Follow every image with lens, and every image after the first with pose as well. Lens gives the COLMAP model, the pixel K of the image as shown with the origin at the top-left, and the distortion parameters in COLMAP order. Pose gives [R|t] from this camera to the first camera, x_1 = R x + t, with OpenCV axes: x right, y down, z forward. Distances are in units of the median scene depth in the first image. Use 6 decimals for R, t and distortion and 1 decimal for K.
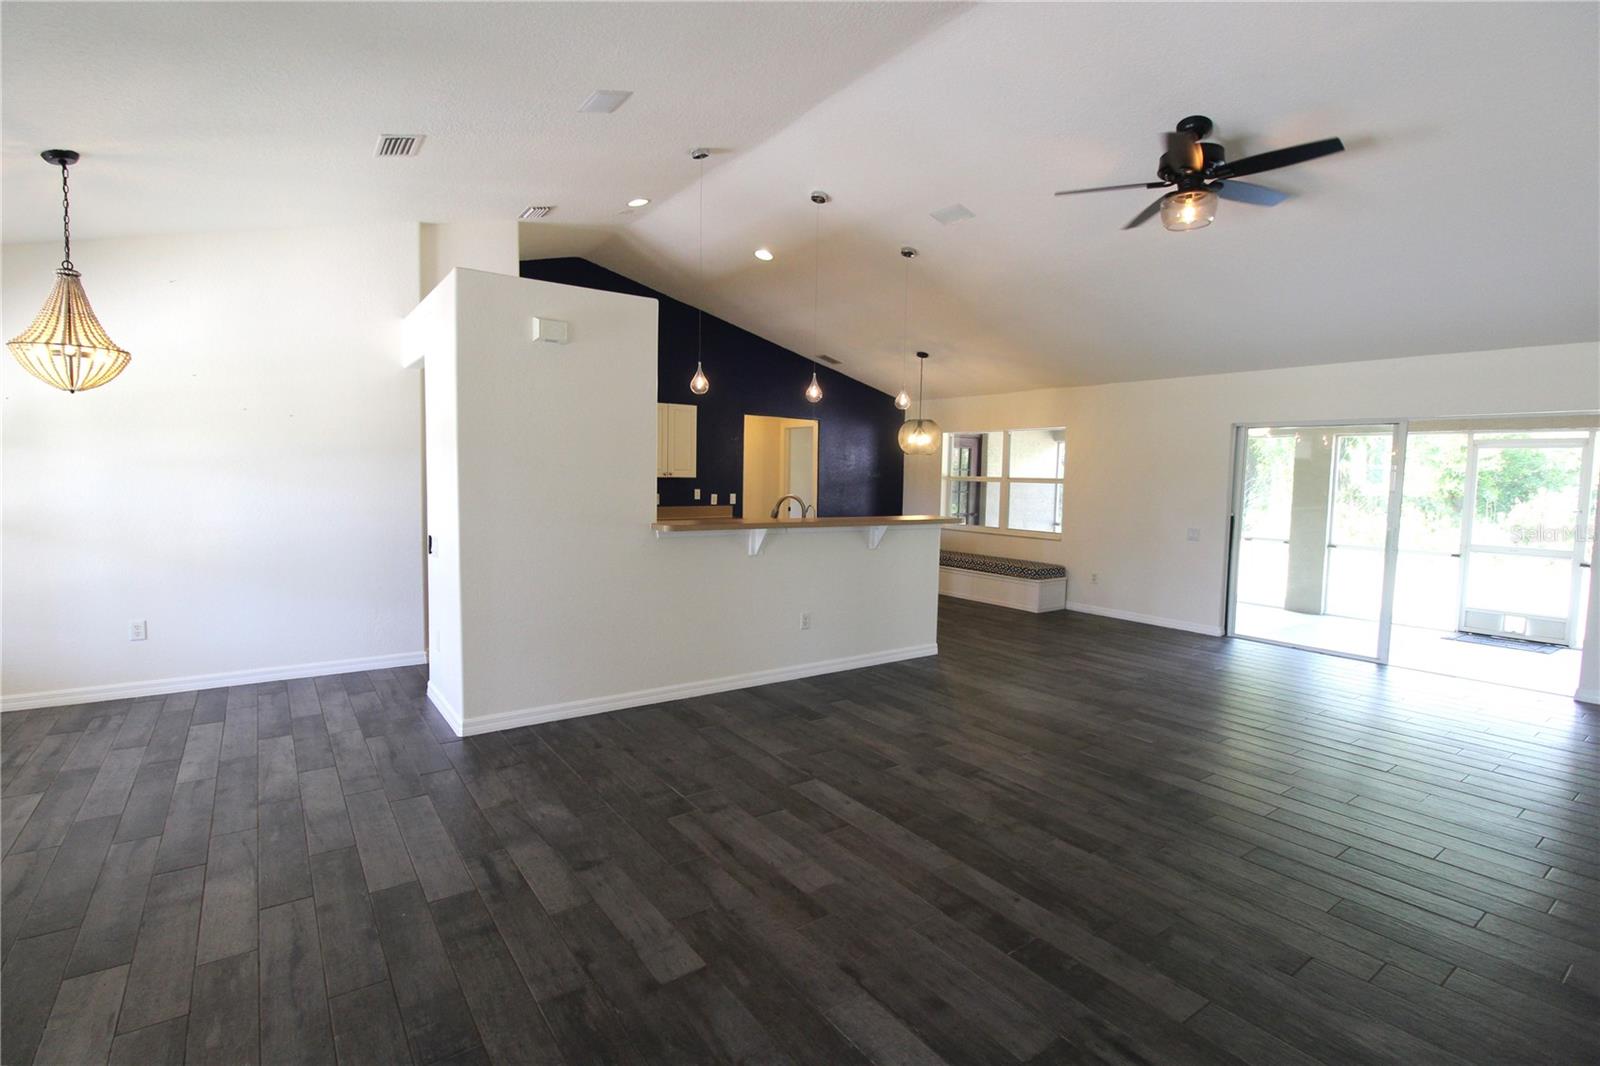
lens RADIAL K [[750.1, 0, 789.8], [0, 750.1, 532.5], [0, 0, 1]] dist [-0.013489, -0.005283]
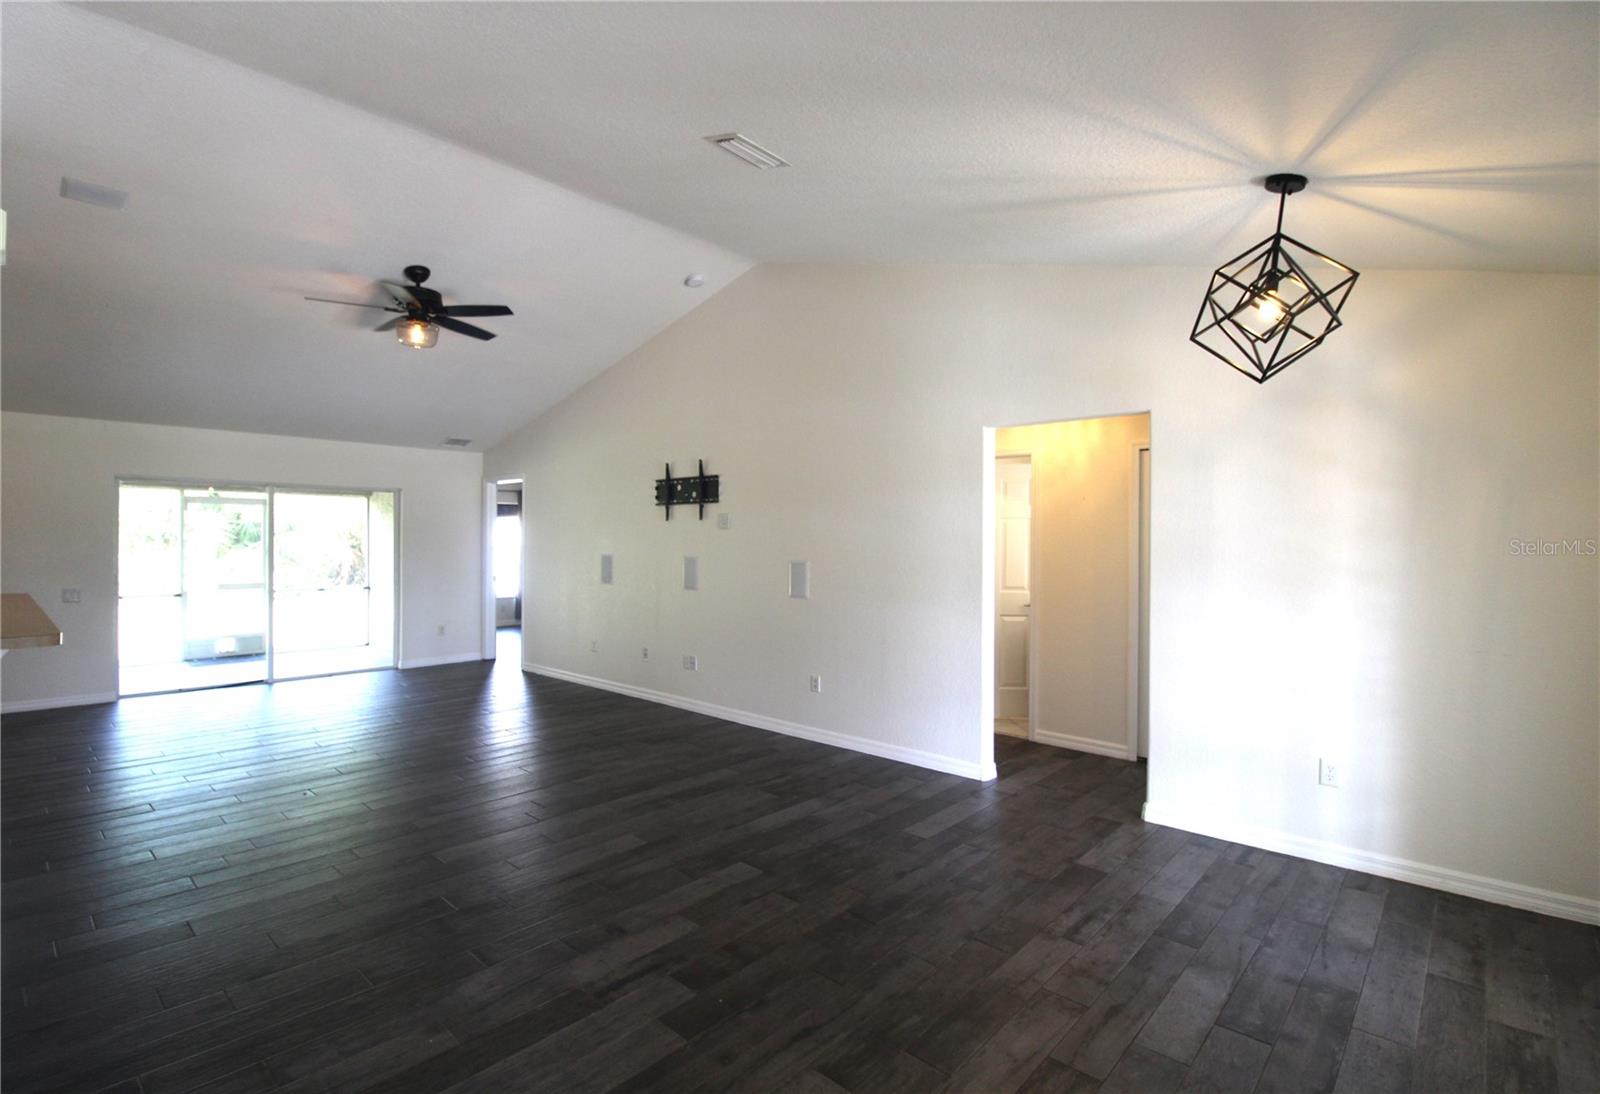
lens RADIAL K [[768.6, 0, 767.5], [0, 768.6, 540.2], [0, 0, 1]] dist [-0.002076, -0.000382]
pose [[-0.197865, -0.019471, 0.980036, -1.329166], [0.064495, 0.997378, 0.032837, -0.103038], [-0.978105, 0.069705, -0.196090, 0.968809]]
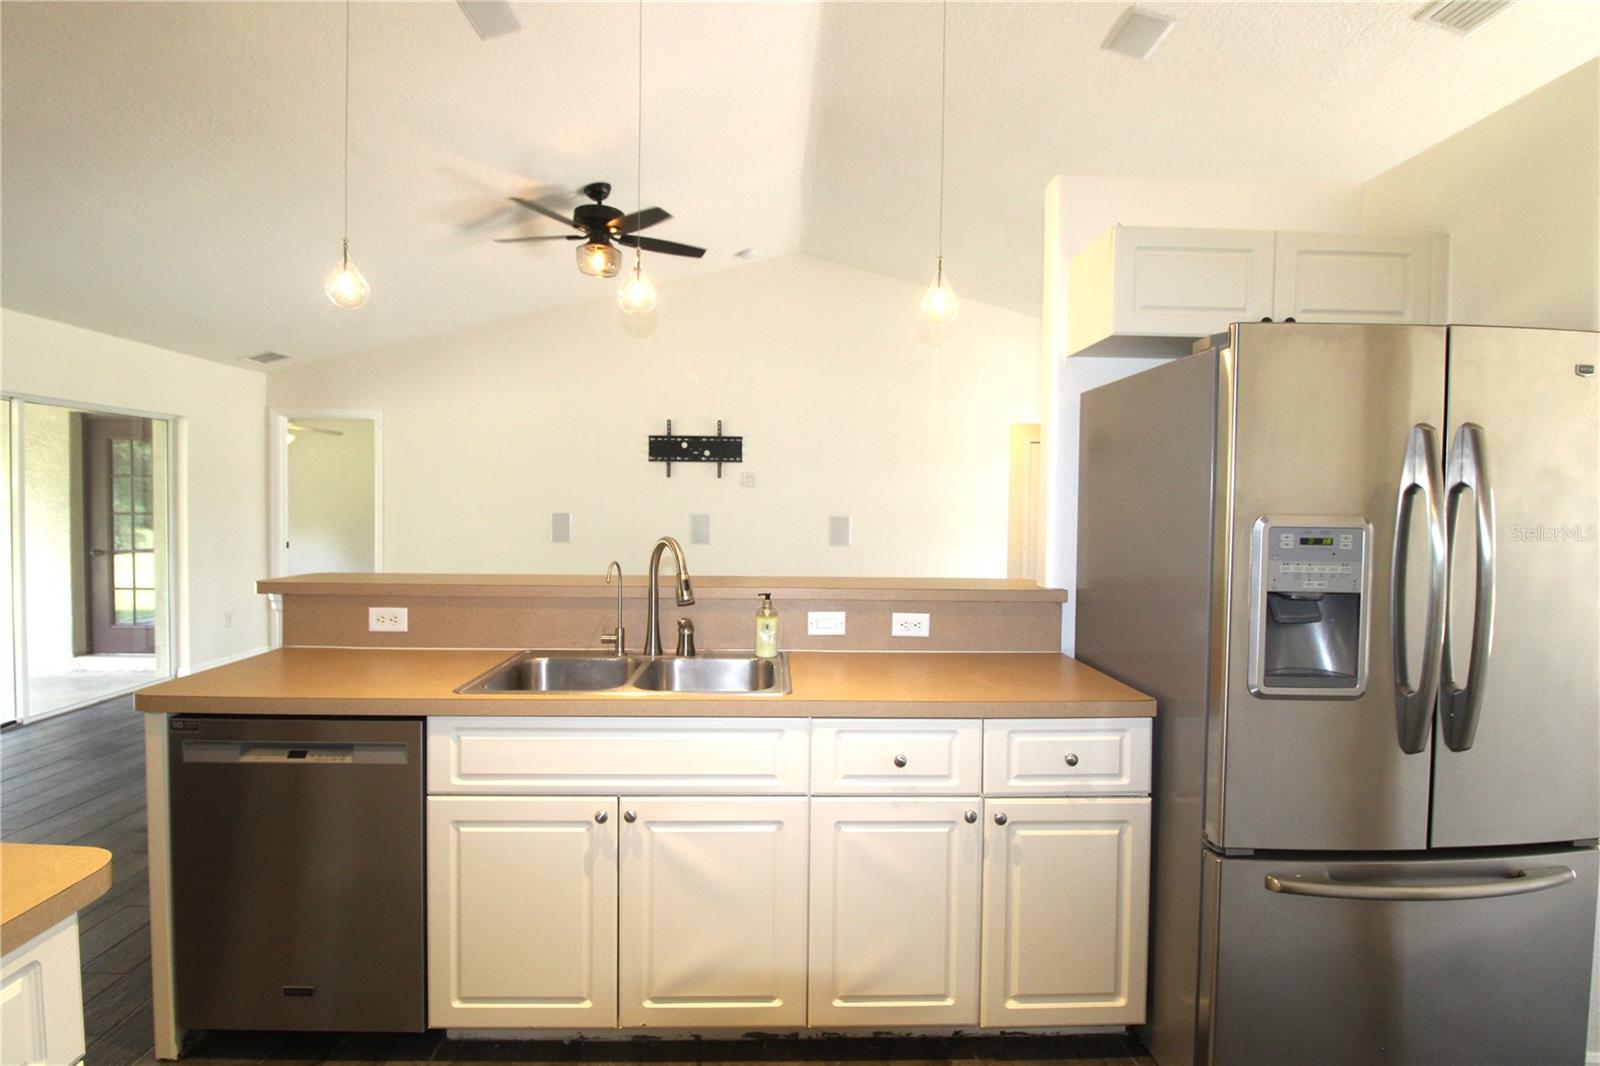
lens RADIAL K [[750.1, 0, 805.8], [0, 750.1, 524.4], [0, 0, 1]] dist [-0.013489, -0.005283]
pose [[-0.827206, -0.048789, 0.559776, -0.542228], [0.012601, 0.994362, 0.105289, -0.206551], [-0.561757, 0.094150, -0.821927, 2.603506]]
